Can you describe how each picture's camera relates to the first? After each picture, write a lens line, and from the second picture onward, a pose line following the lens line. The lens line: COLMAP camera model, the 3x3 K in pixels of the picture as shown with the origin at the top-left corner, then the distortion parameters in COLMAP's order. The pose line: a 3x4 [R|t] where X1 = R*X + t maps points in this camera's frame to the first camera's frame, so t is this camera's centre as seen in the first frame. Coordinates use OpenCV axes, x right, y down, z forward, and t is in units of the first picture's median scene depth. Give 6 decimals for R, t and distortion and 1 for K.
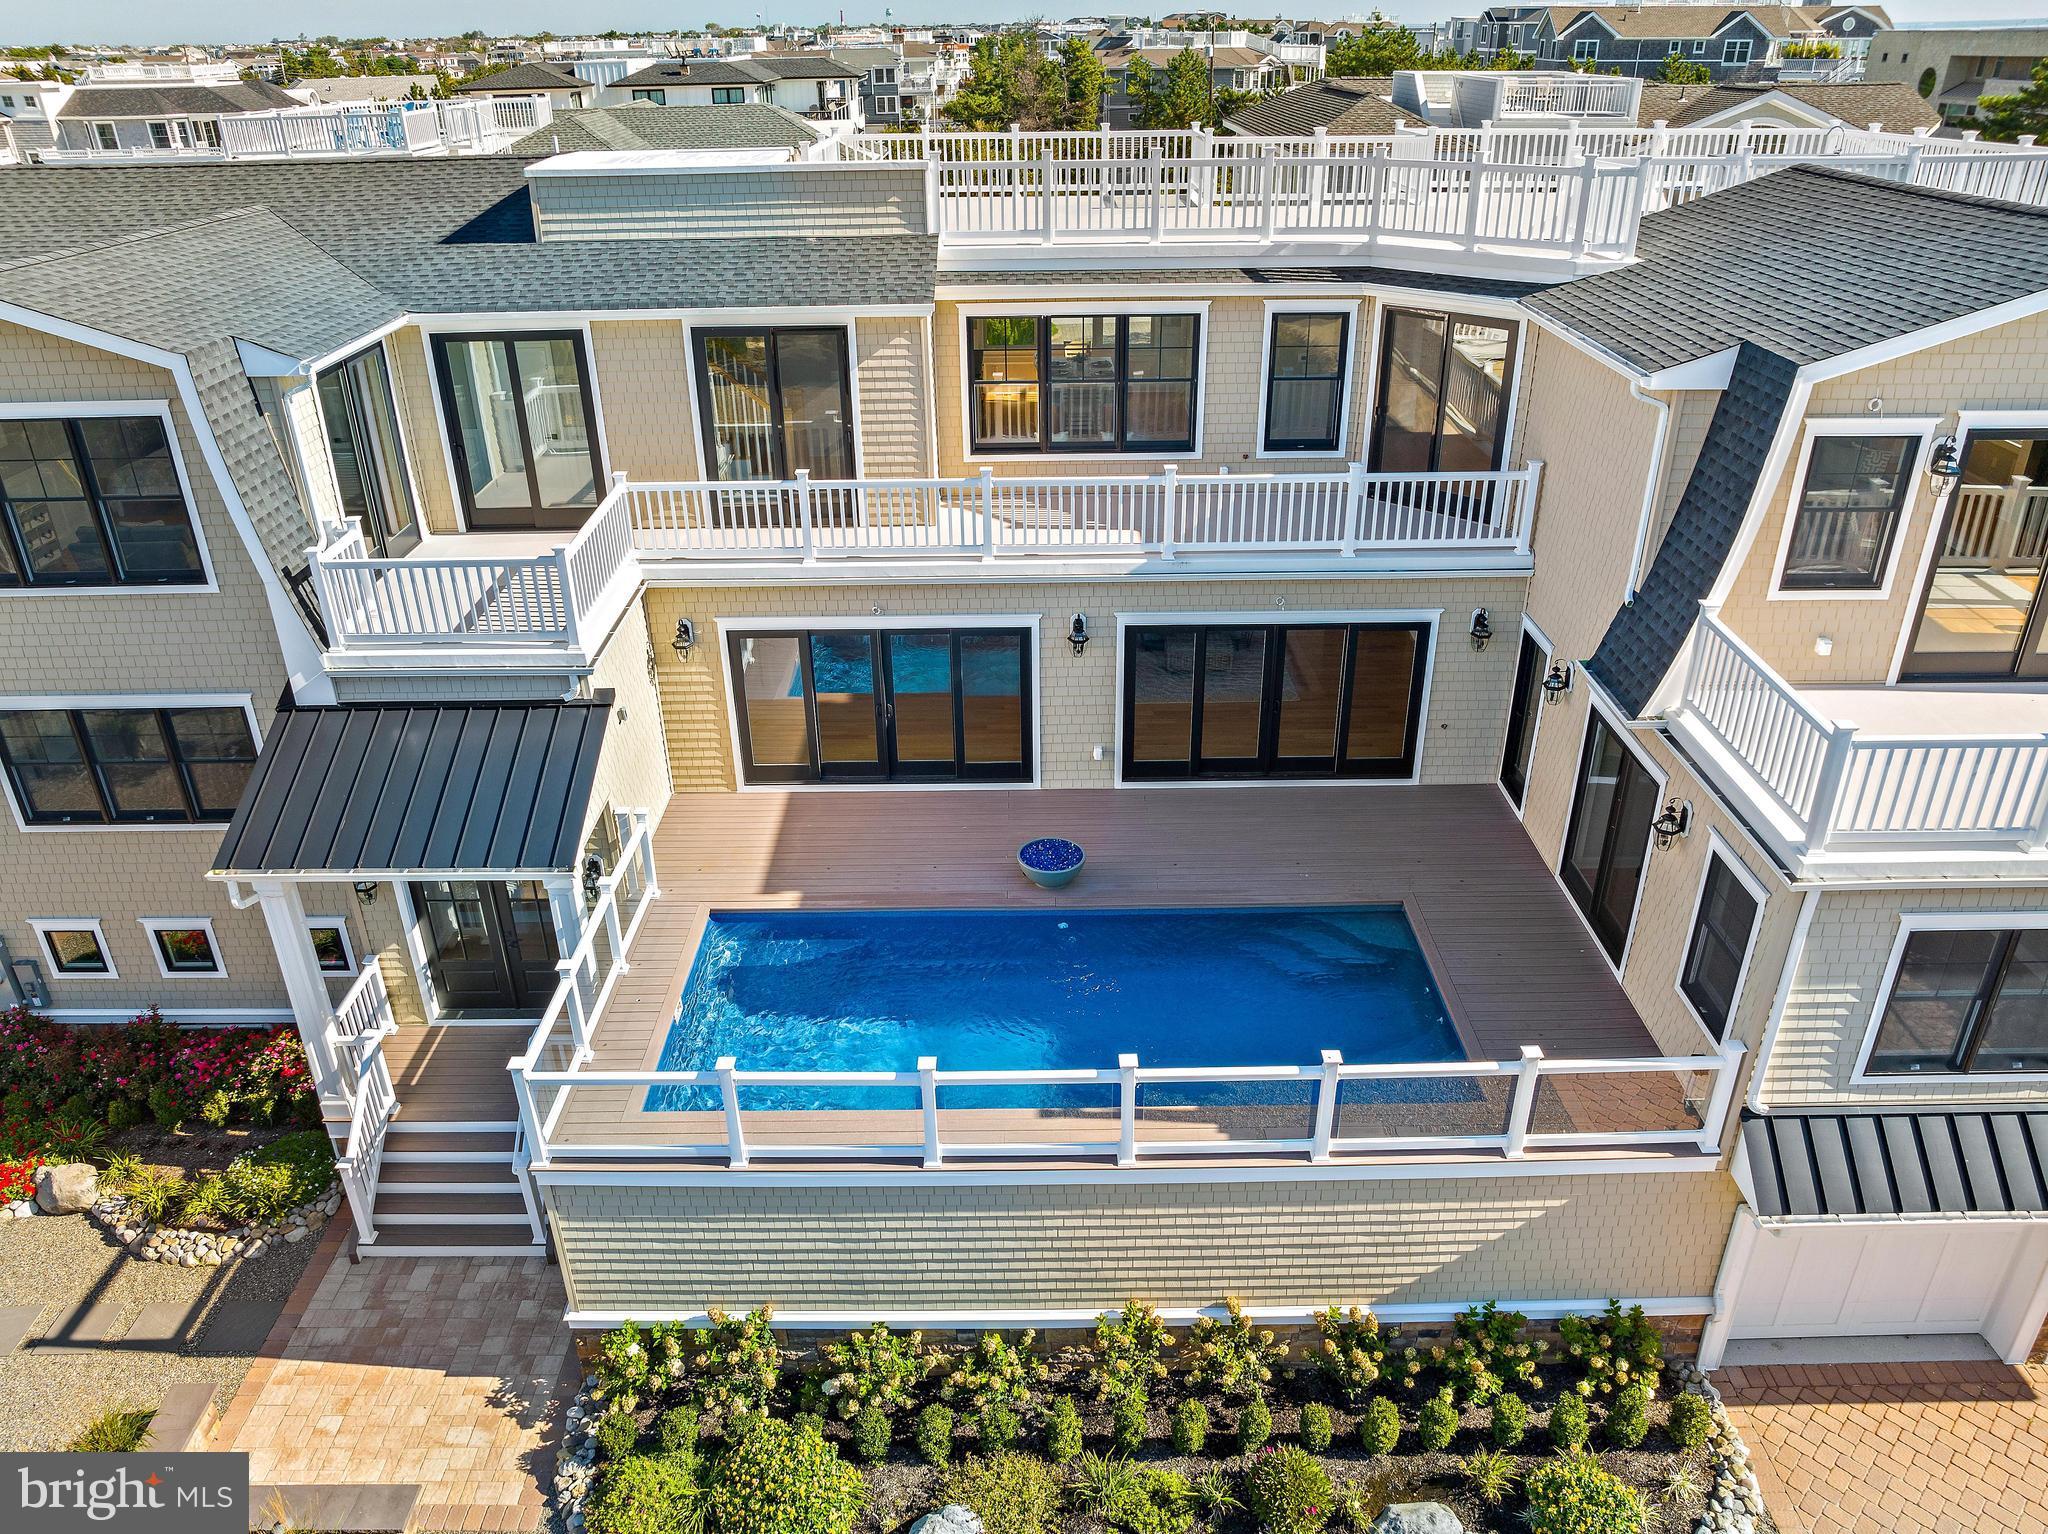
lens RADIAL K [[1444.0, 0, 1024.0], [0, 1444.0, 767.0], [0, 0, 1]] dist [-0.059595, 0.037245]
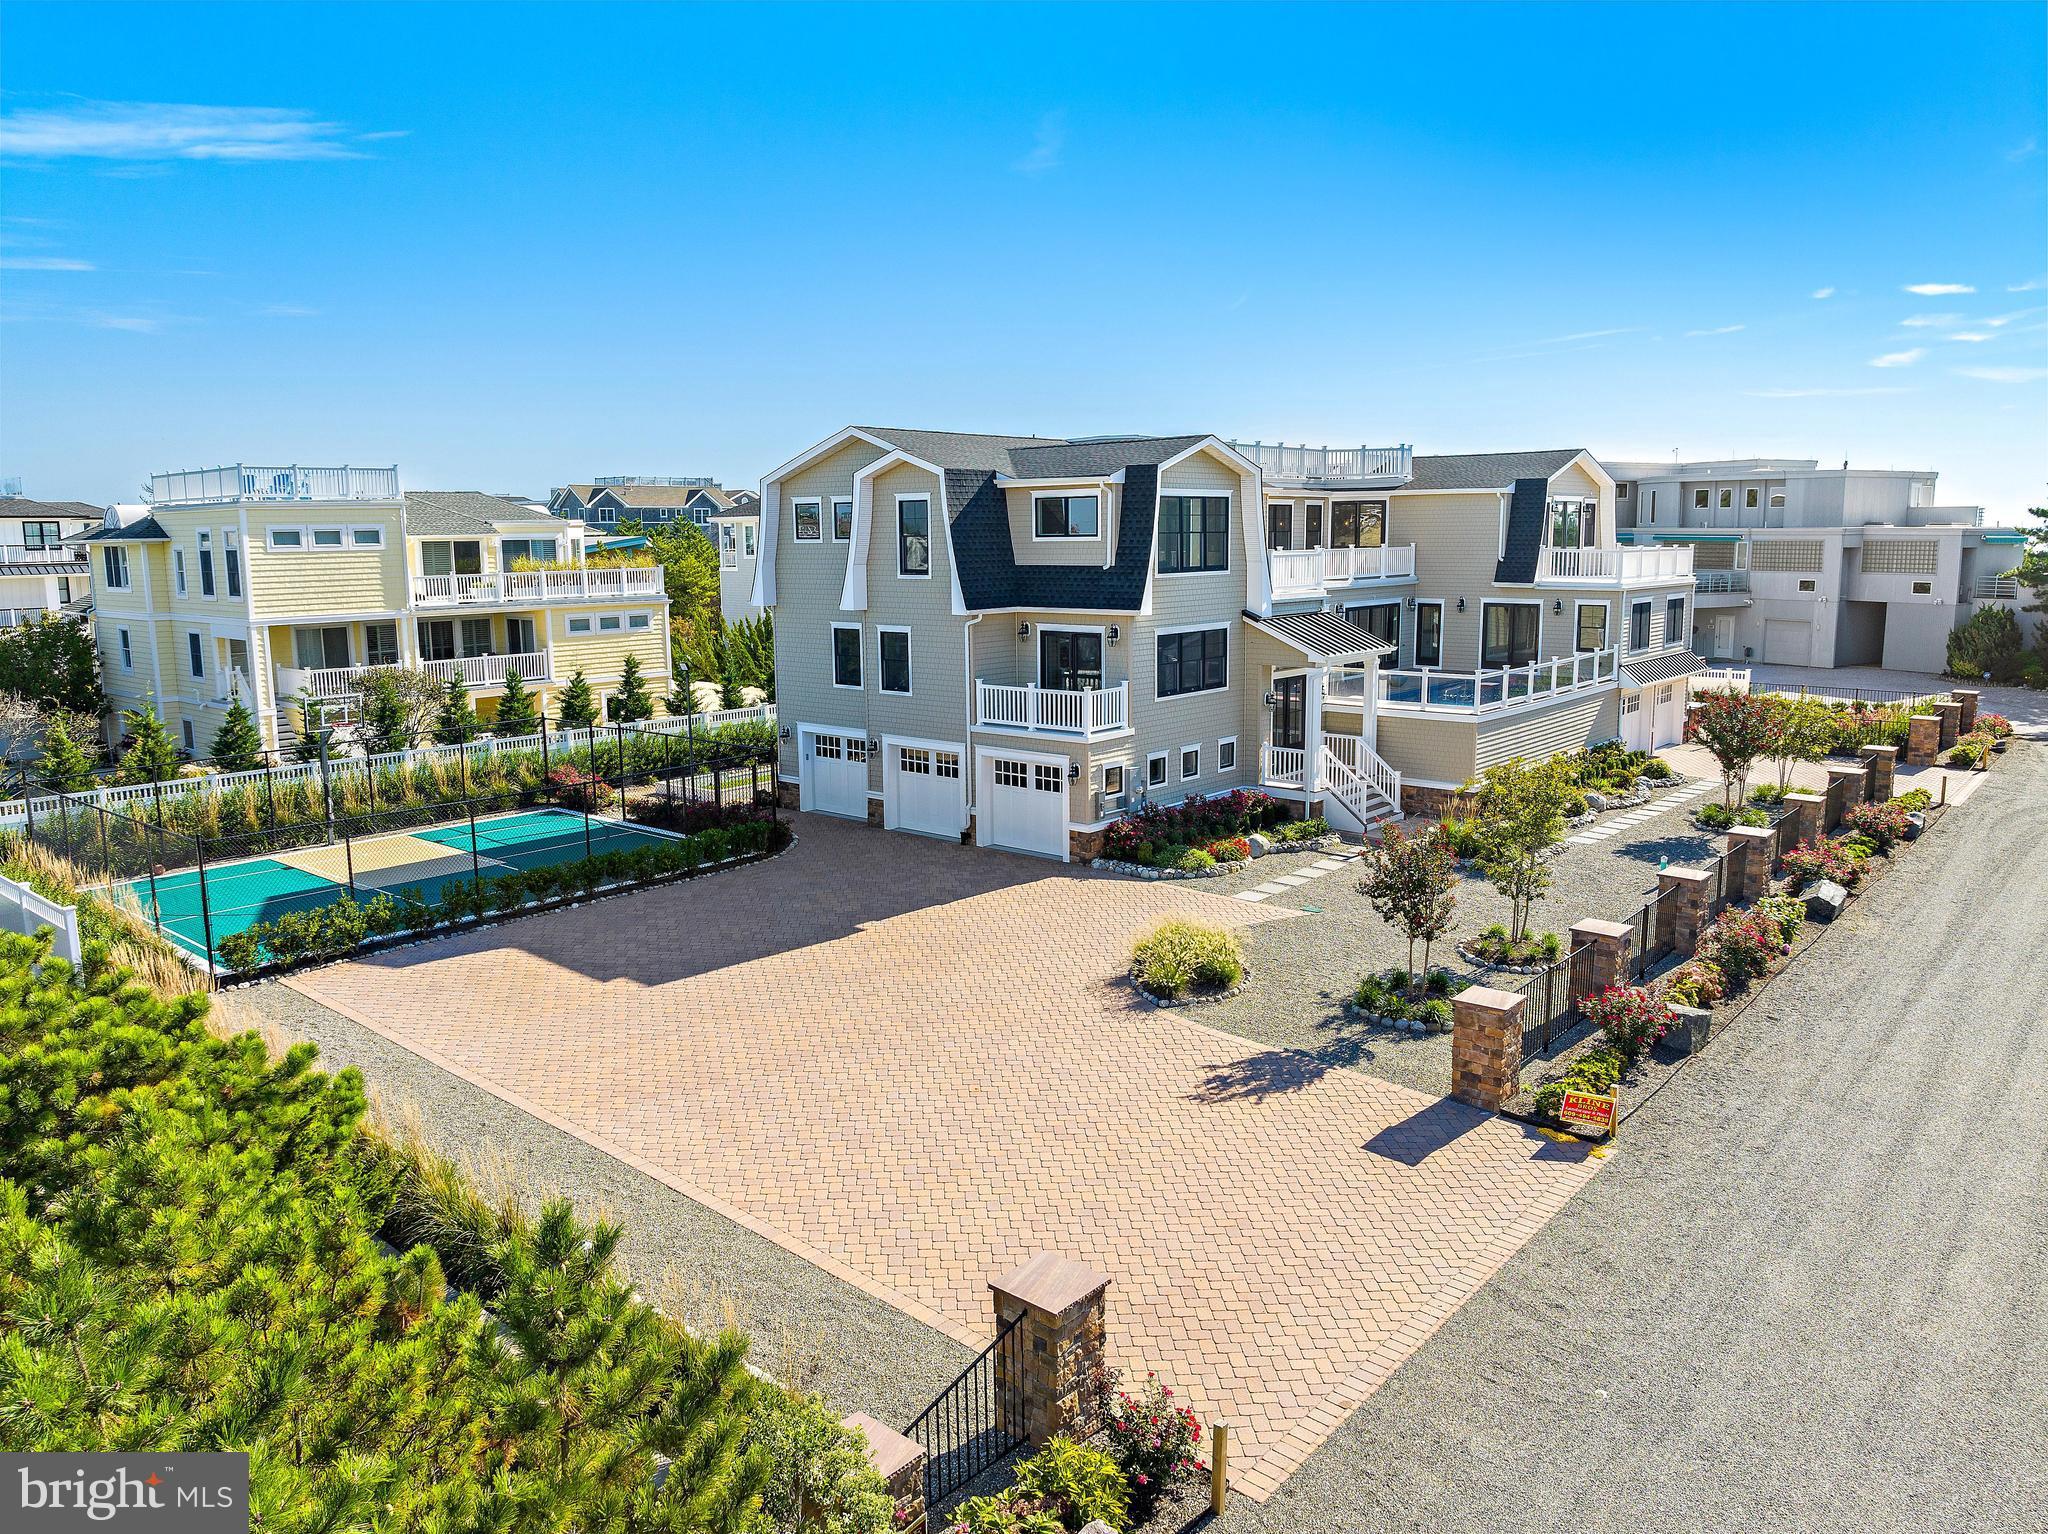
lens RADIAL K [[1447.2, 0, 1027.0], [0, 1447.2, 760.3], [0, 0, 1]] dist [-0.039119, -0.002747]
pose [[0.653314, -0.112479, 0.748685, -2.354010], [0.352106, 0.920586, -0.168948, 0.402936], [-0.670226, 0.373993, 0.641036, -0.172428]]
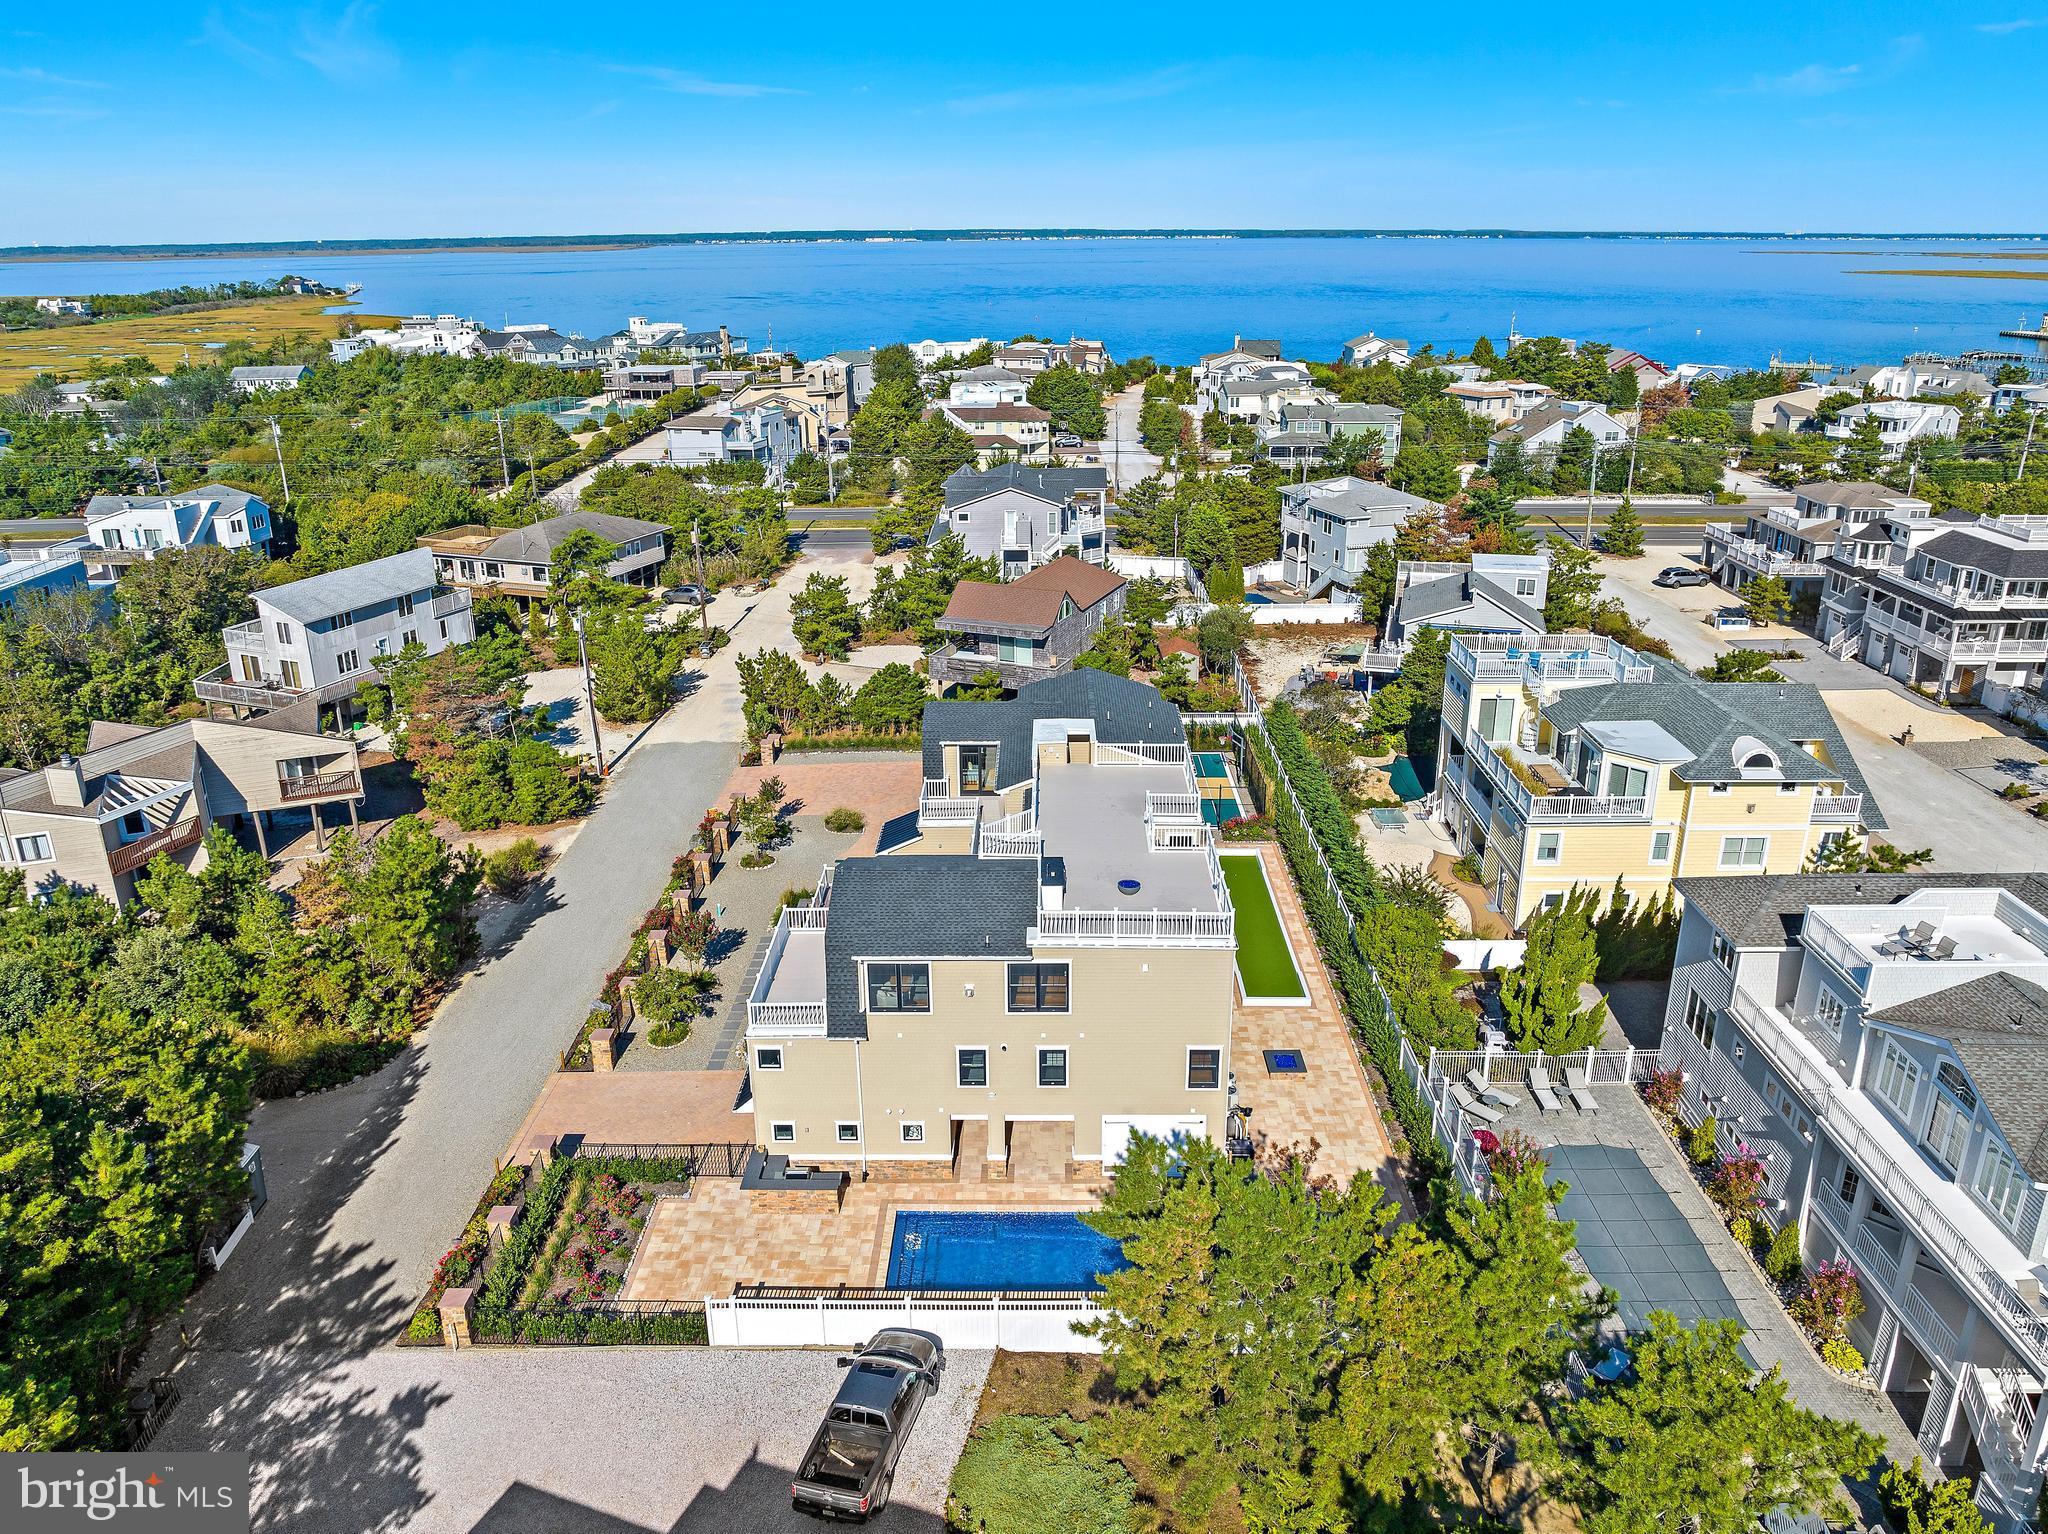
lens RADIAL K [[1471.1, 0, 1024.0], [0, 1471.1, 767.0], [0, 0, 1]] dist [-0.031246, 0.003311]
pose [[-0.013948, 0.356727, -0.934104, 3.318446], [-0.456883, 0.828697, 0.323295, -1.580401], [0.889418, 0.431286, 0.151424, 0.485958]]
